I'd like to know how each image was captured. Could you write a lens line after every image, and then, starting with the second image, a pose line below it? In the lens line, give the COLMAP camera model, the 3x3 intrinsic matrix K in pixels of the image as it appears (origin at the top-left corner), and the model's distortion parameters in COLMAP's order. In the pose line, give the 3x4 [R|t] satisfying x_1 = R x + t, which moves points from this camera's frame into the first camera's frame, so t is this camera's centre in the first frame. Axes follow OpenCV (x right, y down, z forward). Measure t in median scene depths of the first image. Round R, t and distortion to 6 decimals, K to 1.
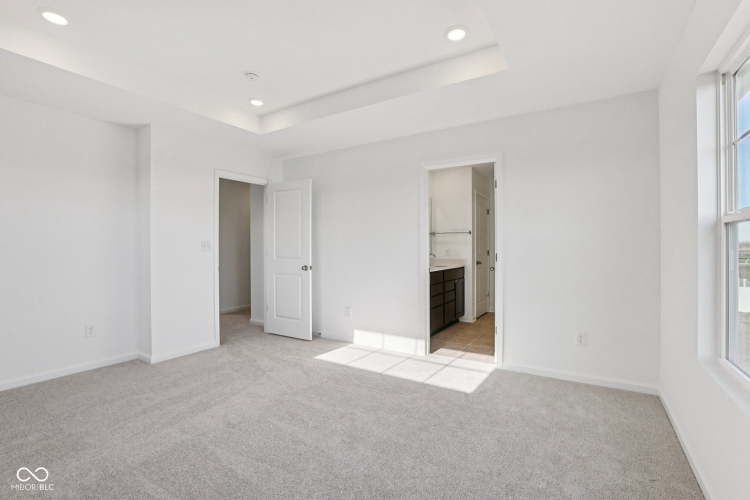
lens RADIAL K [[341.6, 0, 378.5], [0, 341.6, 249.2], [0, 0, 1]] dist [-0.041700, 0.012200]
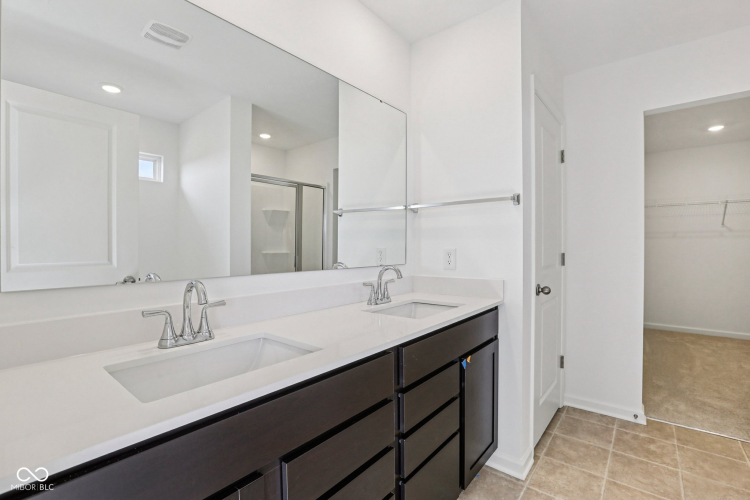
lens RADIAL K [[344.9, 0, 373.0], [0, 344.9, 240.6], [0, 0, 1]] dist [-0.045631, 0.016163]
pose [[0.991135, -0.003385, -0.132818, 0.171859], [0.003599, 0.999993, 0.001376, -0.010763], [0.132812, -0.001842, 0.991140, 0.641695]]
